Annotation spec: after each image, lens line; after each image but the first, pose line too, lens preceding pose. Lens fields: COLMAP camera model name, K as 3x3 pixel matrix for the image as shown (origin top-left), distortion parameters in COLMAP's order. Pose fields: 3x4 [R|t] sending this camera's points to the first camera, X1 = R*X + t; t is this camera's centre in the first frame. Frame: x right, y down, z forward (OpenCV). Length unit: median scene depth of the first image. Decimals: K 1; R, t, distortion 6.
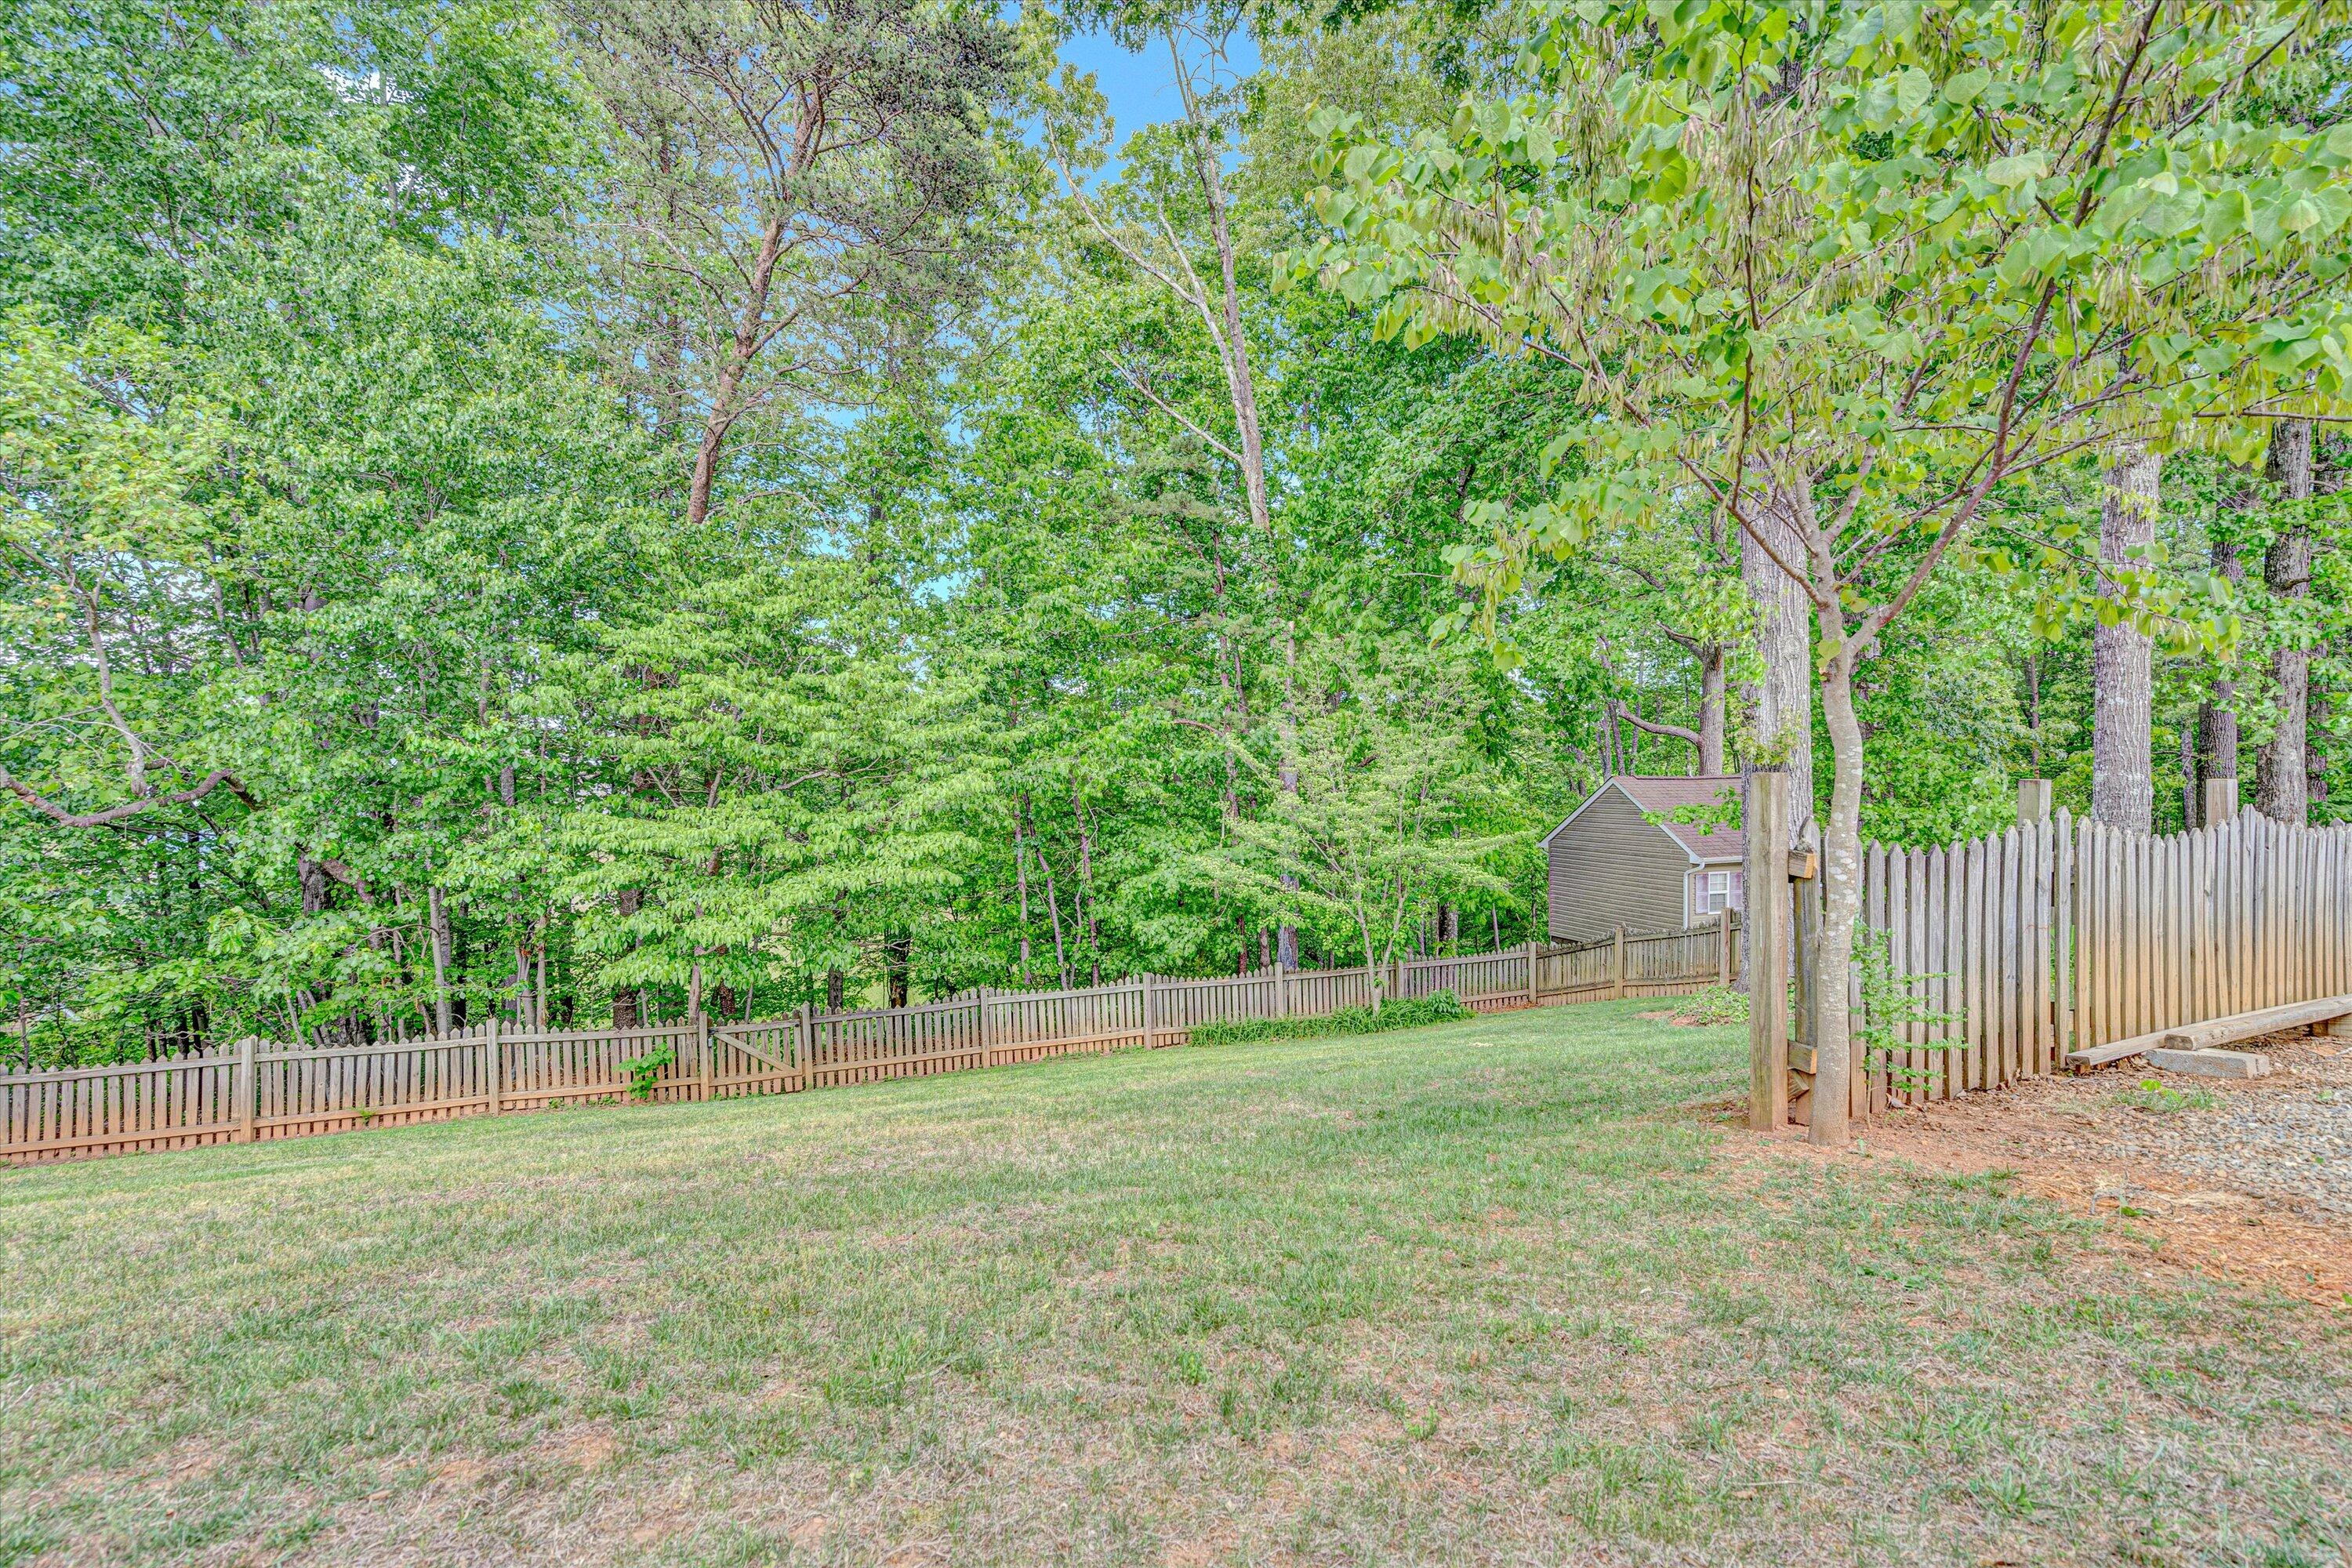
lens RADIAL K [[1096.0, 0, 1174.2], [0, 1096.0, 777.6], [0, 0, 1]] dist [0.003508, 0.000772]
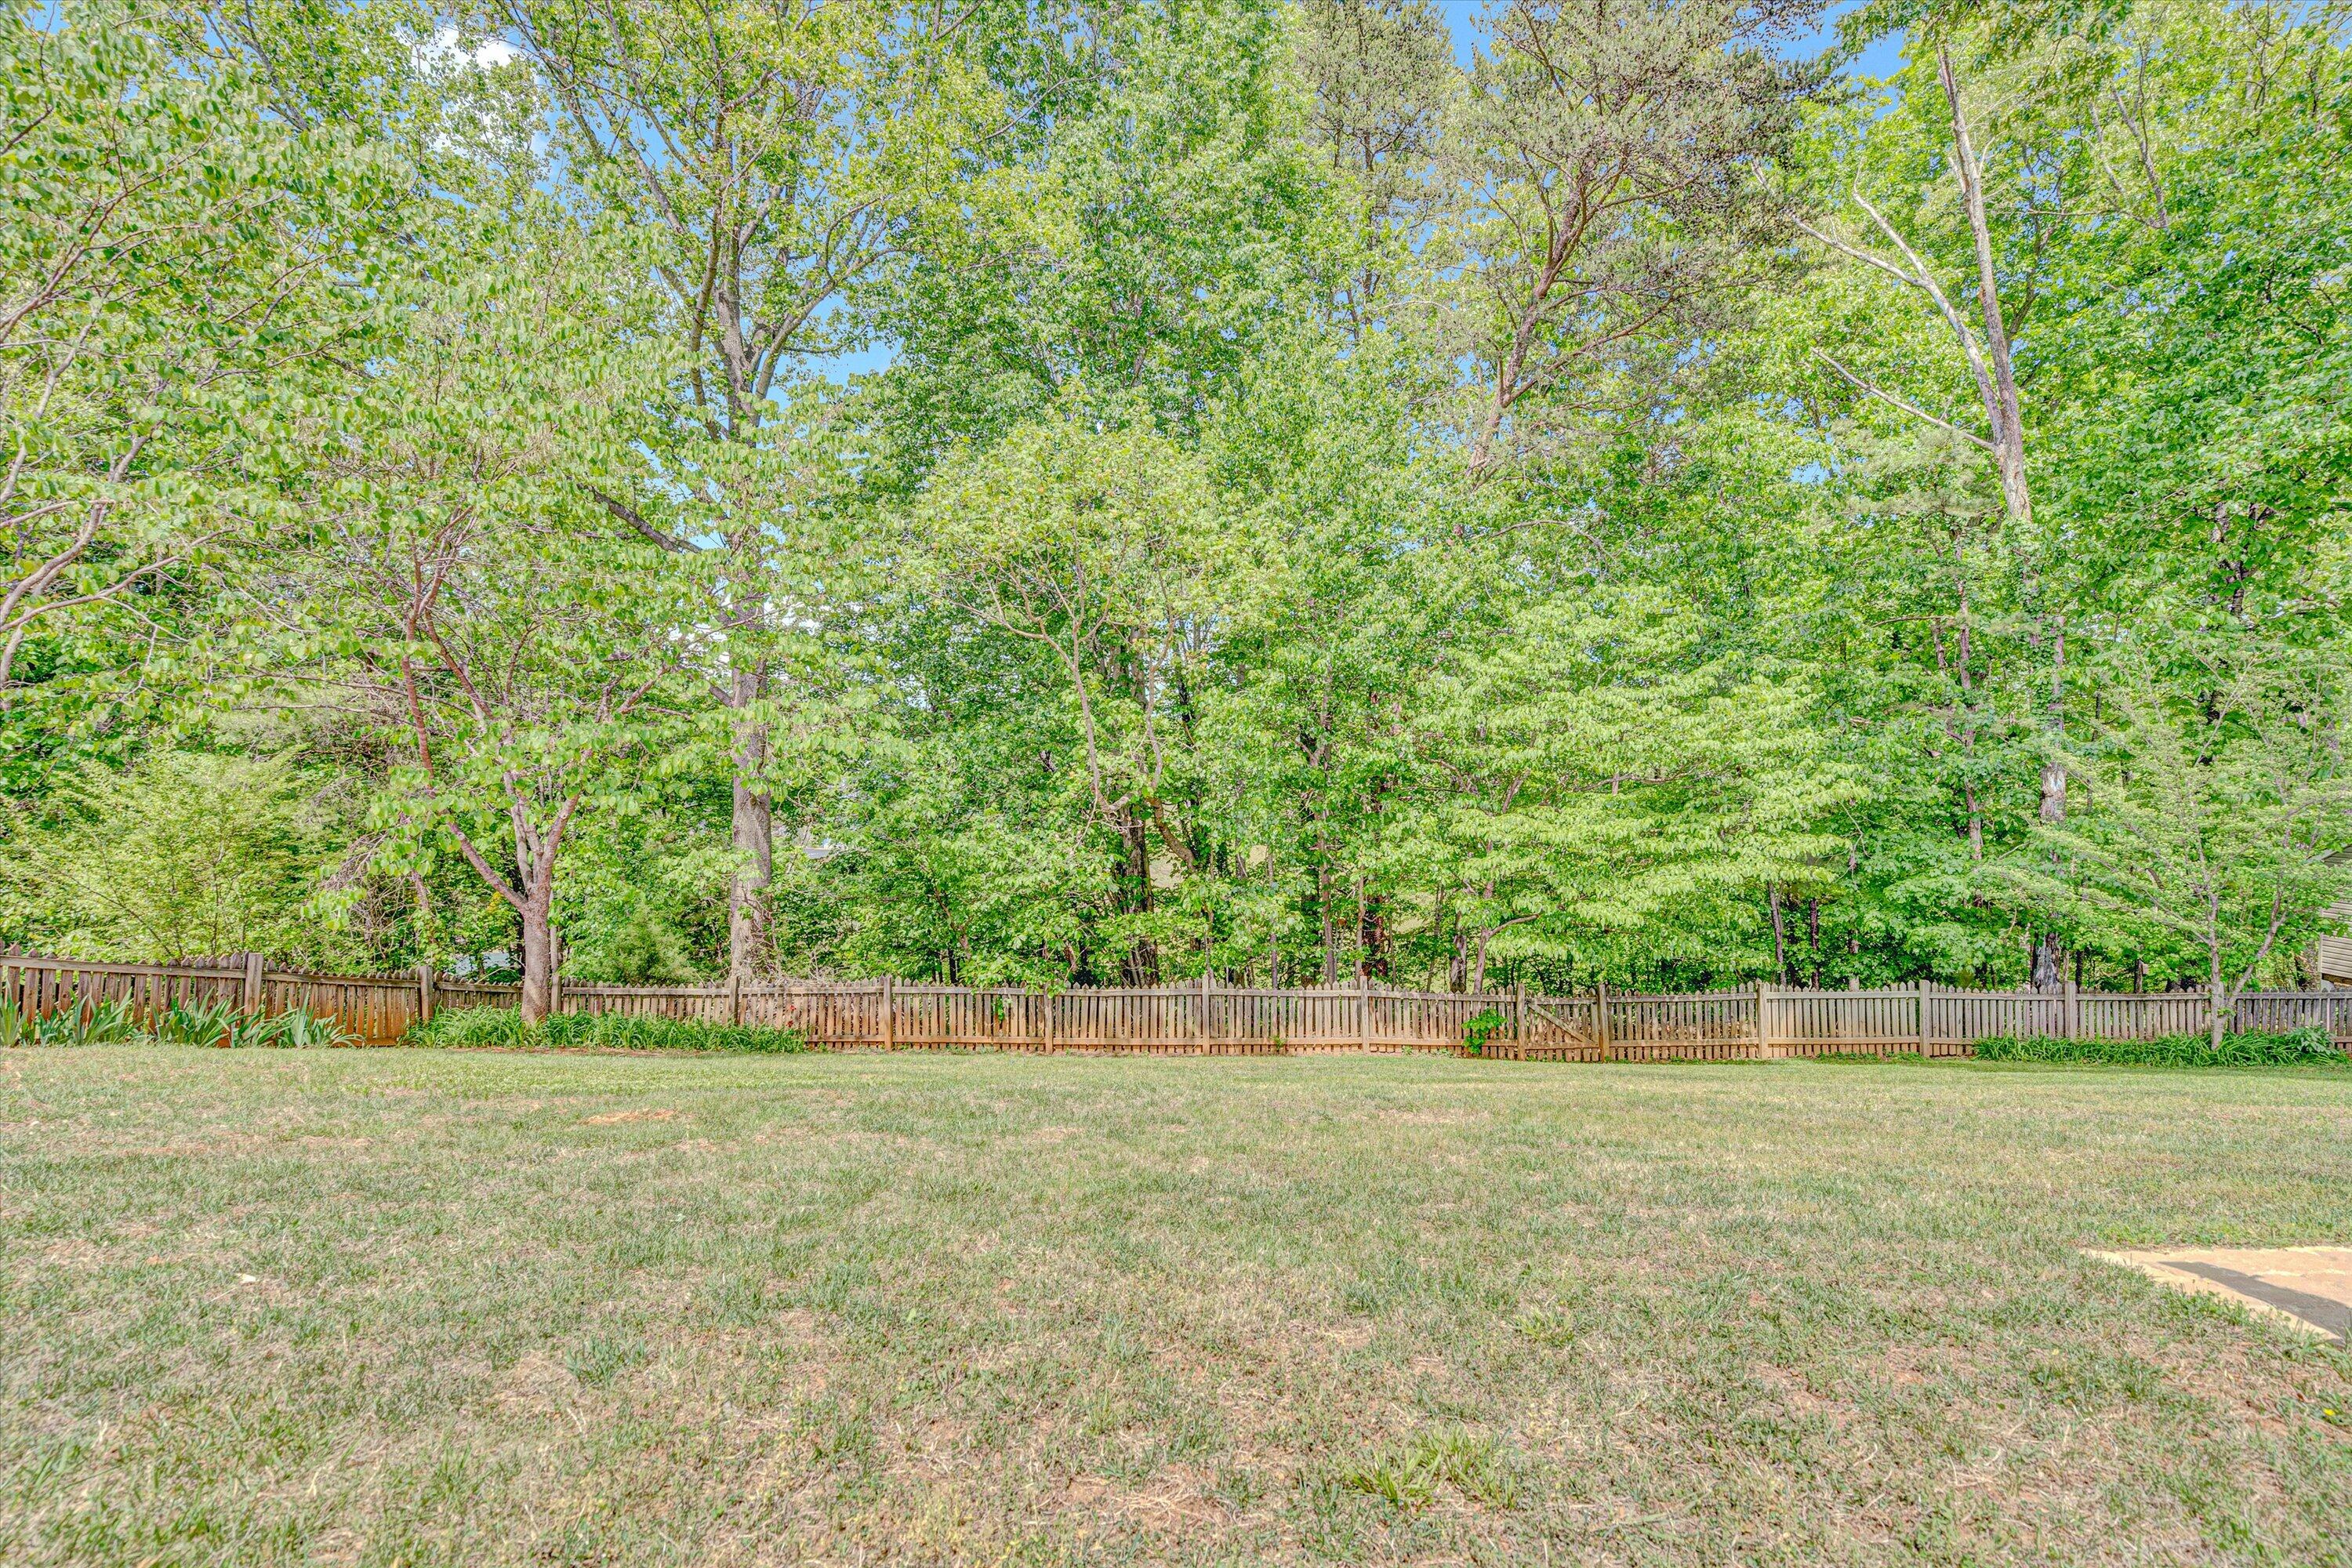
lens RADIAL K [[1096.0, 0, 1177.0], [0, 1096.0, 791.1], [0, 0, 1]] dist [0.003508, 0.000772]
pose [[0.931141, 0.009962, -0.364523, -0.335214], [-0.006024, 0.999911, 0.011940, -0.001468], [0.364610, -0.008922, 0.931118, -0.195382]]
